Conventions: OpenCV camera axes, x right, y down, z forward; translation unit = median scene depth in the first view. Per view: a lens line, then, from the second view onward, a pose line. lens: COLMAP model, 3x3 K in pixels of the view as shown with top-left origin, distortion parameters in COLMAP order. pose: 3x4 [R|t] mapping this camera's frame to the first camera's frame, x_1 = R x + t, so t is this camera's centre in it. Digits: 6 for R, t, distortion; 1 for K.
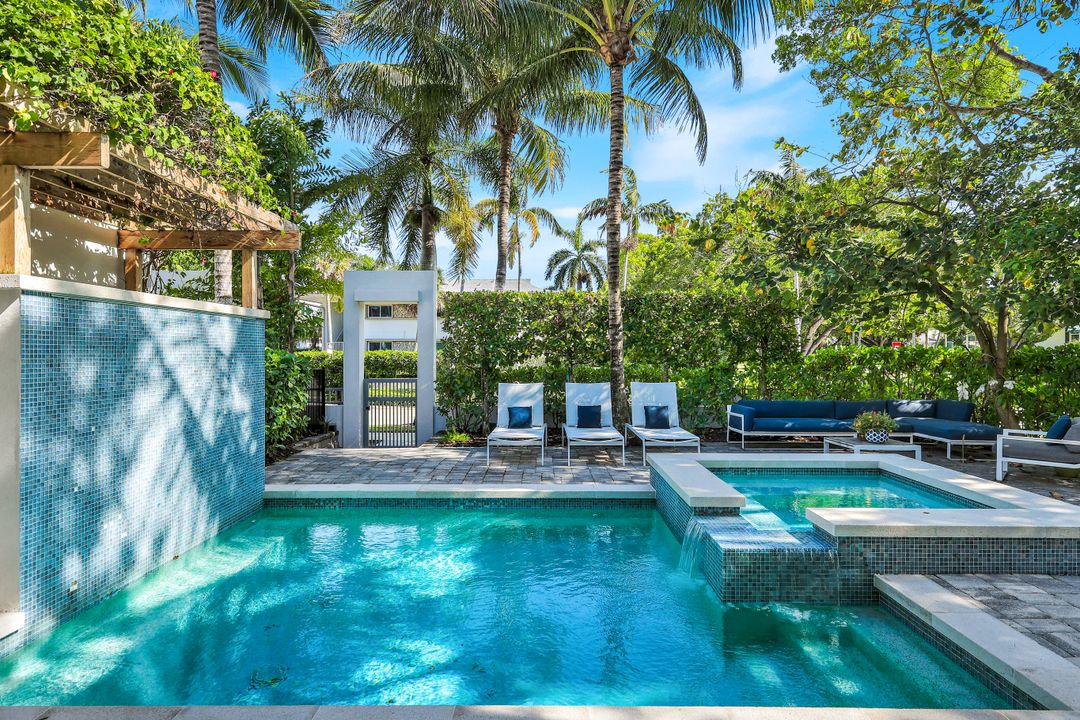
lens RADIAL K [[615.9, 0, 538.3], [0, 615.9, 352.1], [0, 0, 1]] dist [0.004392, 0.001297]
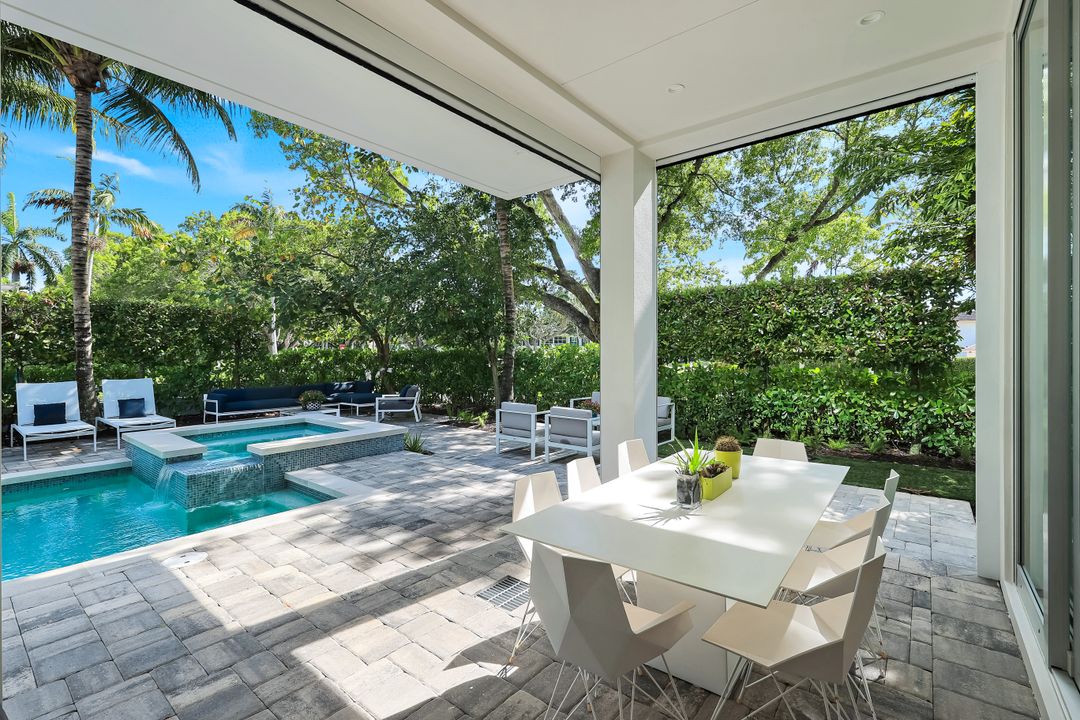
lens RADIAL K [[474.2, 0, 535.9], [0, 474.2, 349.8], [0, 0, 1]] dist [0.001245, -0.000126]
pose [[0.624663, -0.000971, 0.780894, -0.029501], [0.004434, 0.999988, -0.002304, -0.000391], [-0.780882, 0.004902, 0.624660, -0.147712]]
